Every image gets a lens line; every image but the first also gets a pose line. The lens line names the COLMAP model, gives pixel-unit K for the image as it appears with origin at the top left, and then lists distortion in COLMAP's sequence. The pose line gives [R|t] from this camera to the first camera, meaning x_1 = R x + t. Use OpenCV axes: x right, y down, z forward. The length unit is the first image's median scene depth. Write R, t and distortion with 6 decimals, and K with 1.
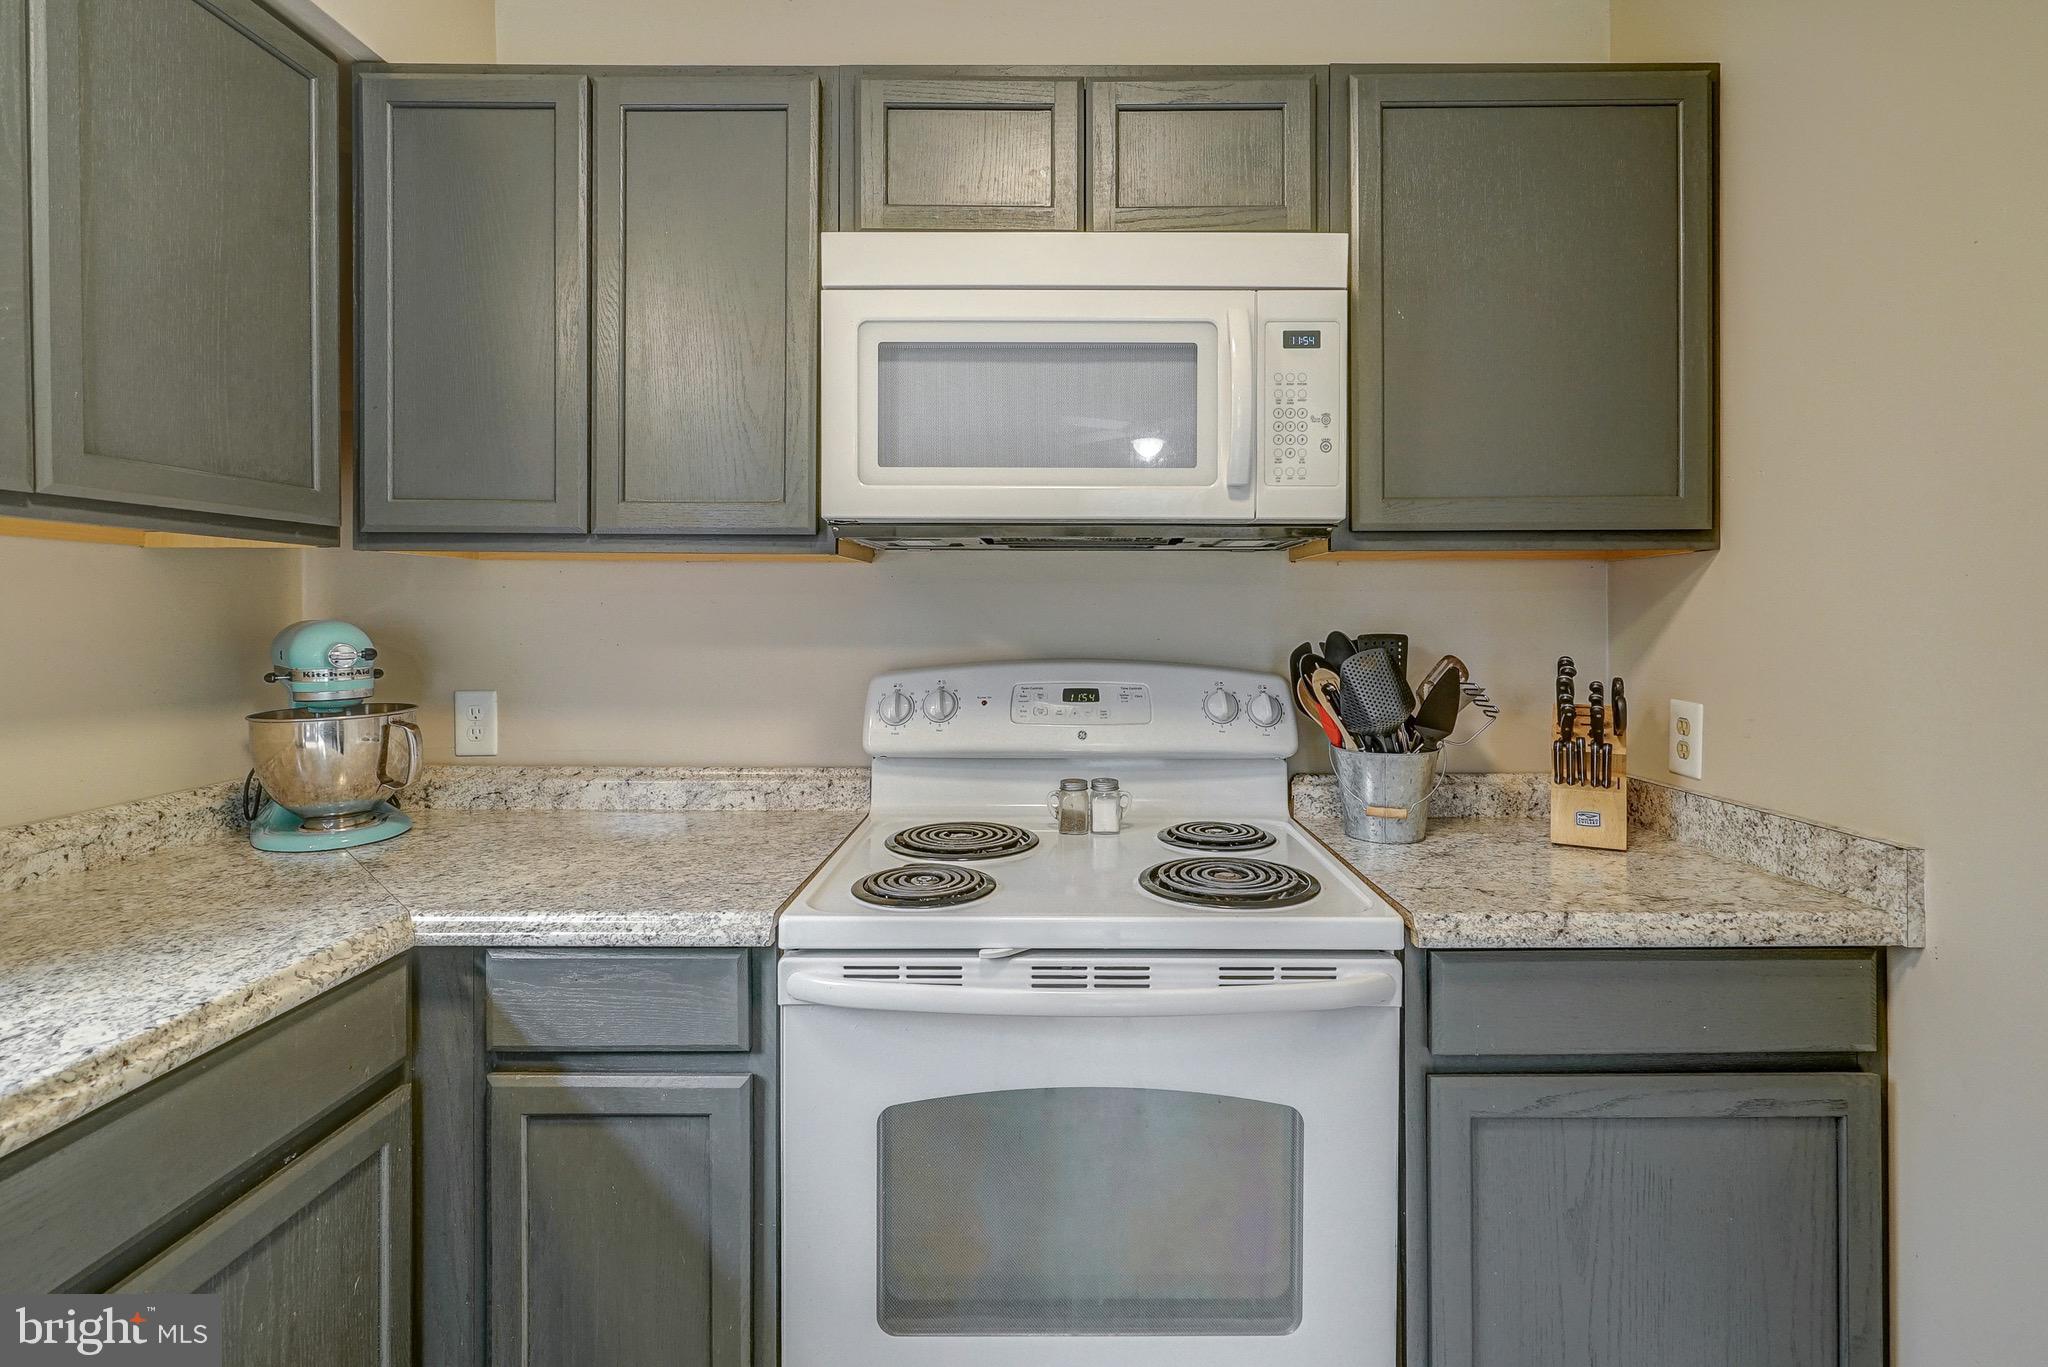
lens RADIAL K [[983.7, 0, 1069.9], [0, 983.7, 612.4], [0, 0, 1]] dist [-0.006906, 0.003357]
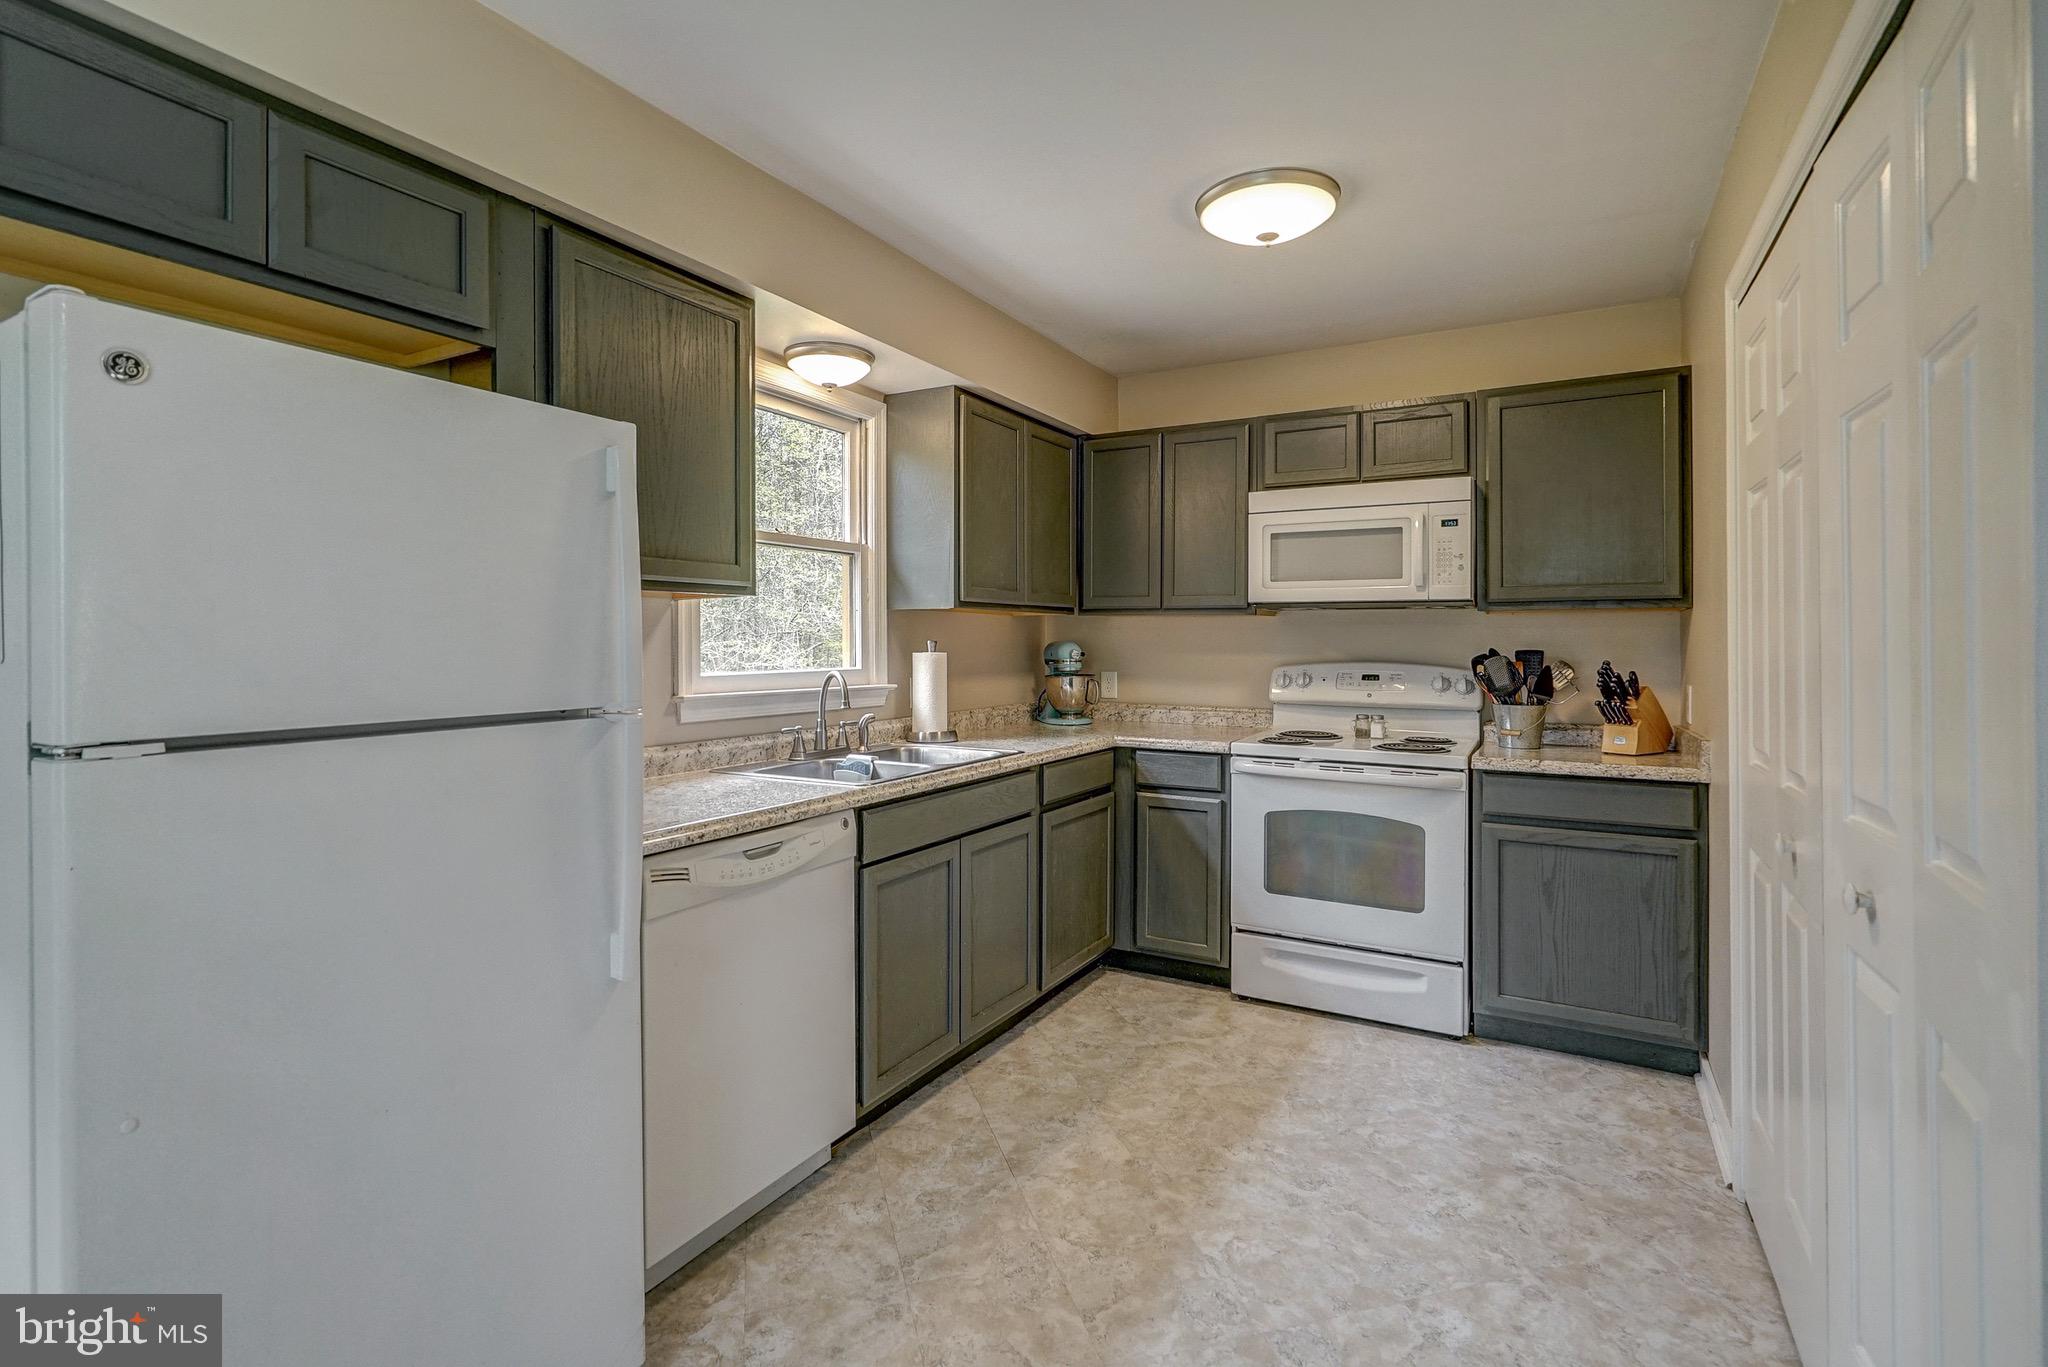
lens RADIAL K [[983.7, 0, 1010.1], [0, 983.7, 642.4], [0, 0, 1]] dist [-0.006906, 0.003357]
pose [[0.868218, 0.003130, -0.496173, 0.478566], [-0.003091, 0.999995, 0.000900, 0.009542], [0.496173, 0.000752, 0.868223, -1.531218]]
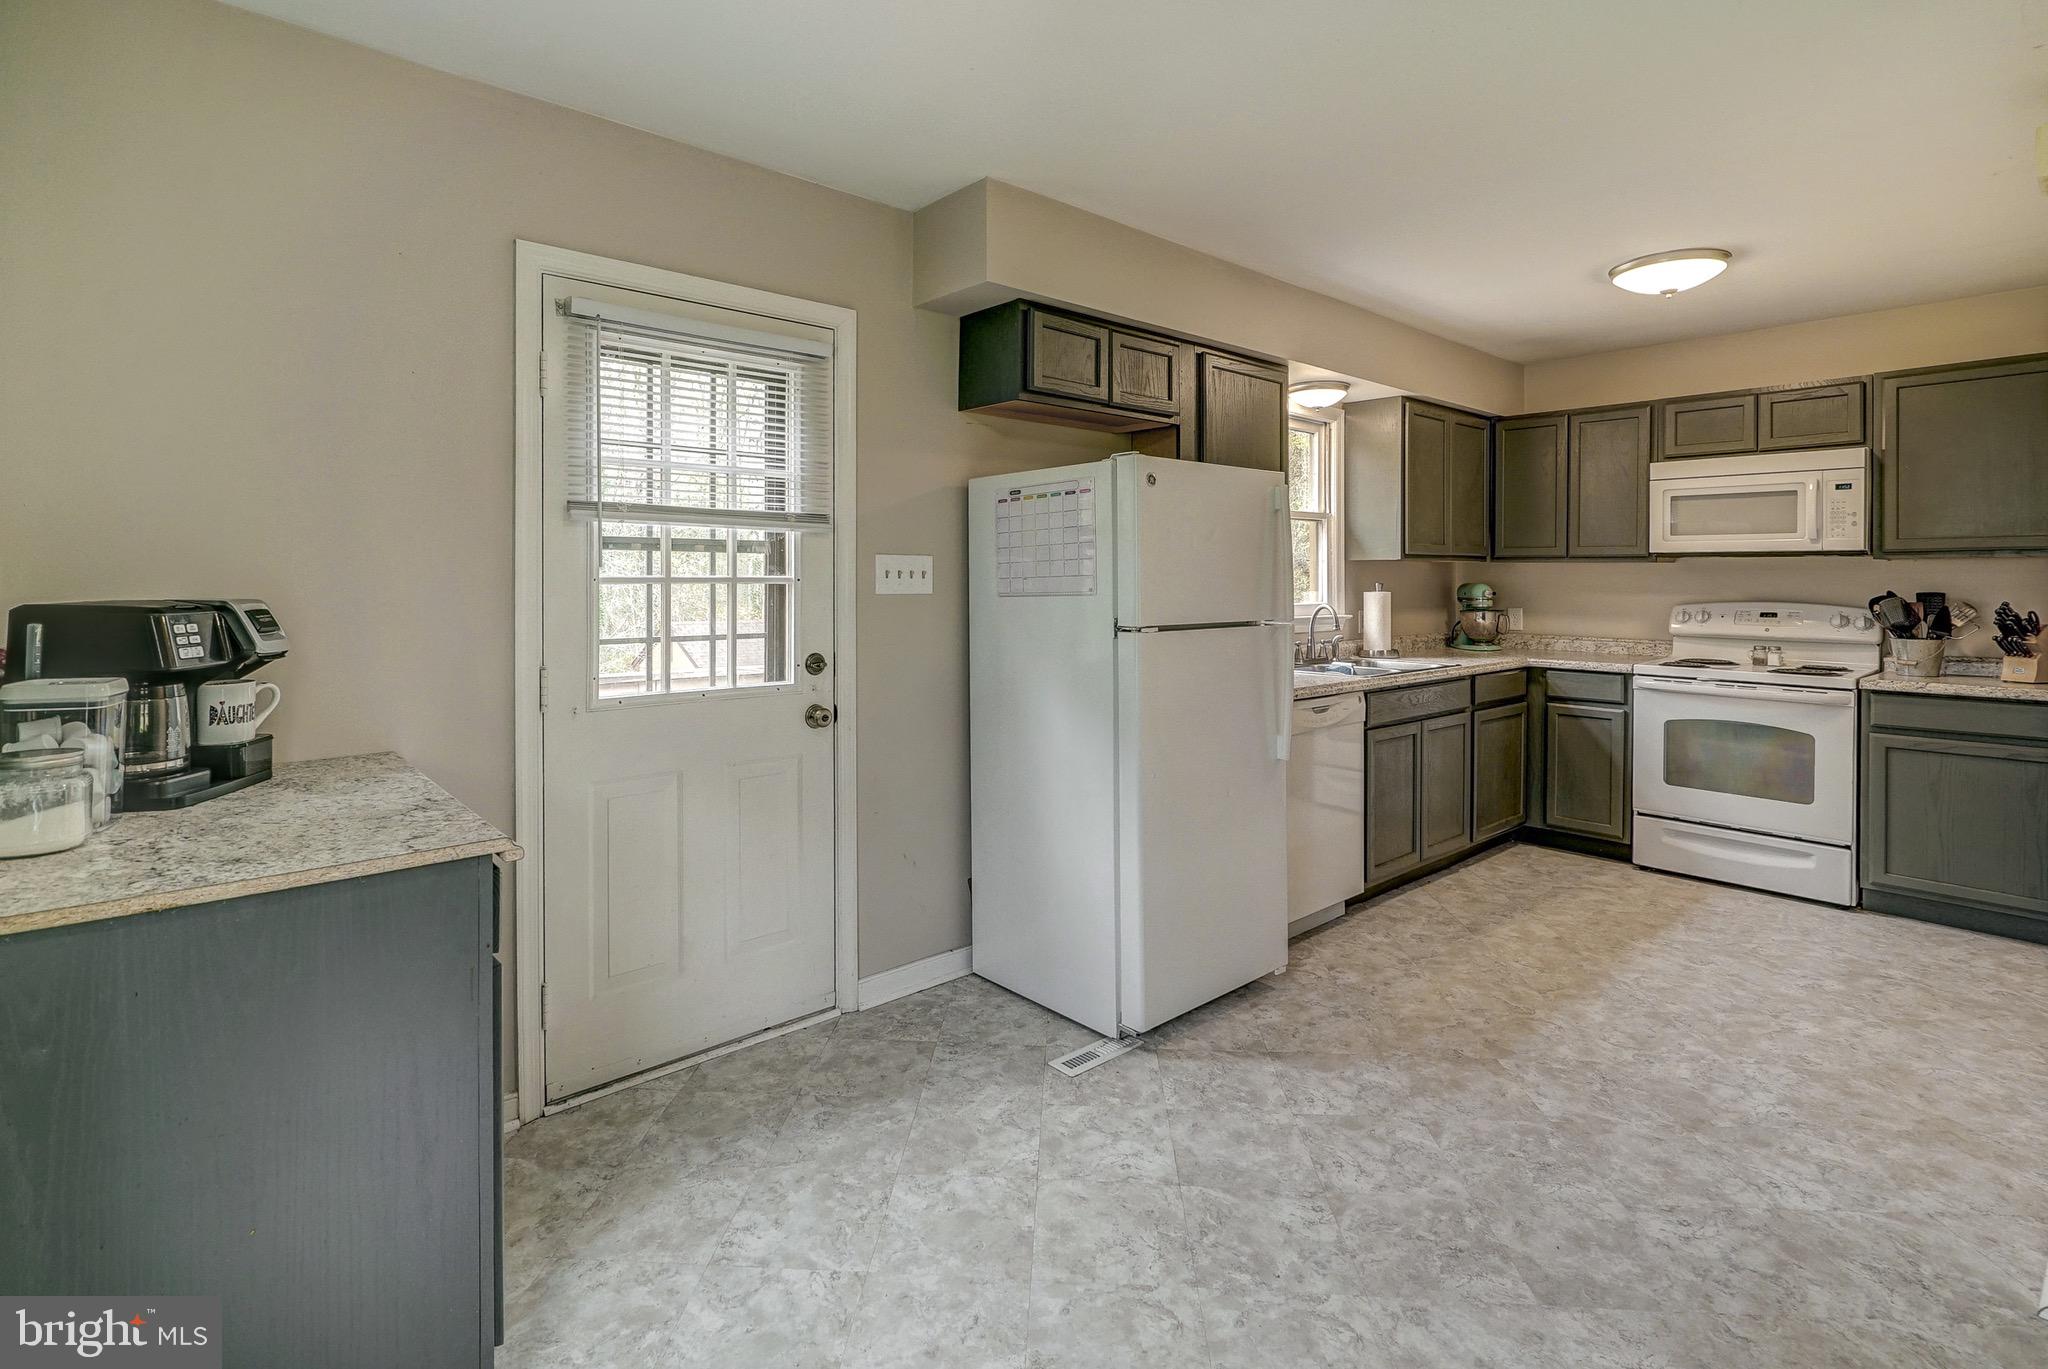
lens RADIAL K [[983.7, 0, 1011.4], [0, 983.7, 584.3], [0, 0, 1]] dist [-0.006906, 0.003357]
pose [[0.659532, 0.007686, -0.751637, 0.761250], [-0.004123, 0.999970, 0.006608, -0.003983], [0.751665, -0.001259, 0.659544, -2.605747]]
